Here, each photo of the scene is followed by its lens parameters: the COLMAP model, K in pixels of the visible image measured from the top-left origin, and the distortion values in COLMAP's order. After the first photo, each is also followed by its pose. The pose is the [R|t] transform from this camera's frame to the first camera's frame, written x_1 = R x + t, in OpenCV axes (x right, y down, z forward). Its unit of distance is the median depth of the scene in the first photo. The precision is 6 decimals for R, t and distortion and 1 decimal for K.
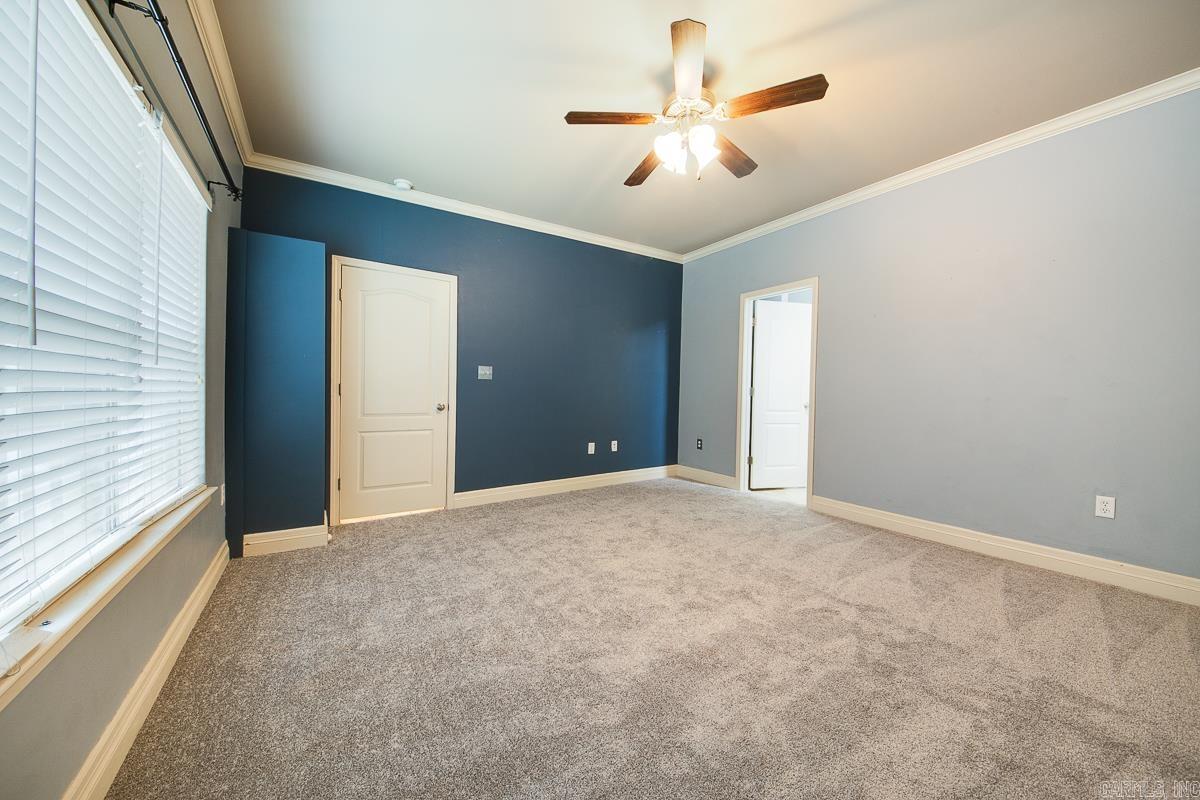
lens RADIAL K [[417.5, 0, 596.6], [0, 417.5, 394.0], [0, 0, 1]] dist [0.016351, 0.000024]
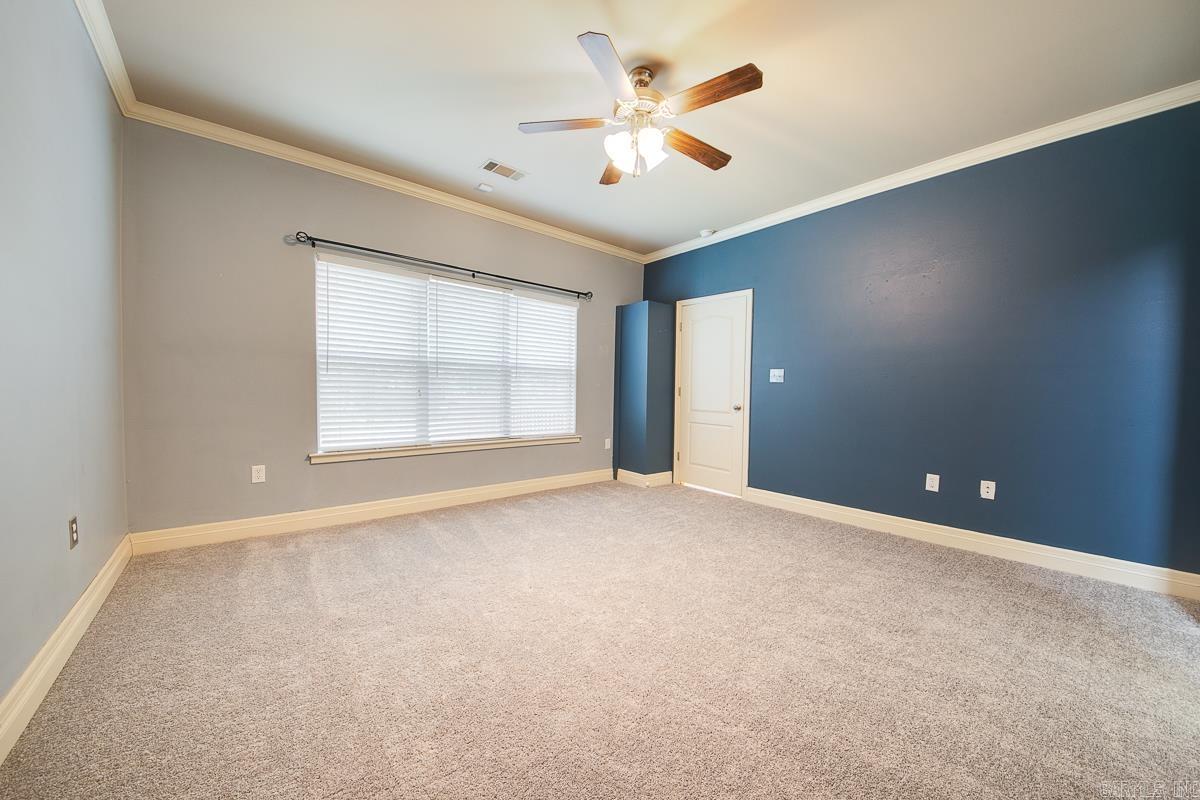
lens RADIAL K [[424.4, 0, 597.3], [0, 424.4, 394.3], [0, 0, 1]] dist [0.015721, -0.014992]
pose [[0.128708, 0.005284, -0.991669, 0.744431], [-0.029515, 0.999563, 0.001495, 0.004917], [0.991243, 0.029076, 0.128807, 0.480753]]
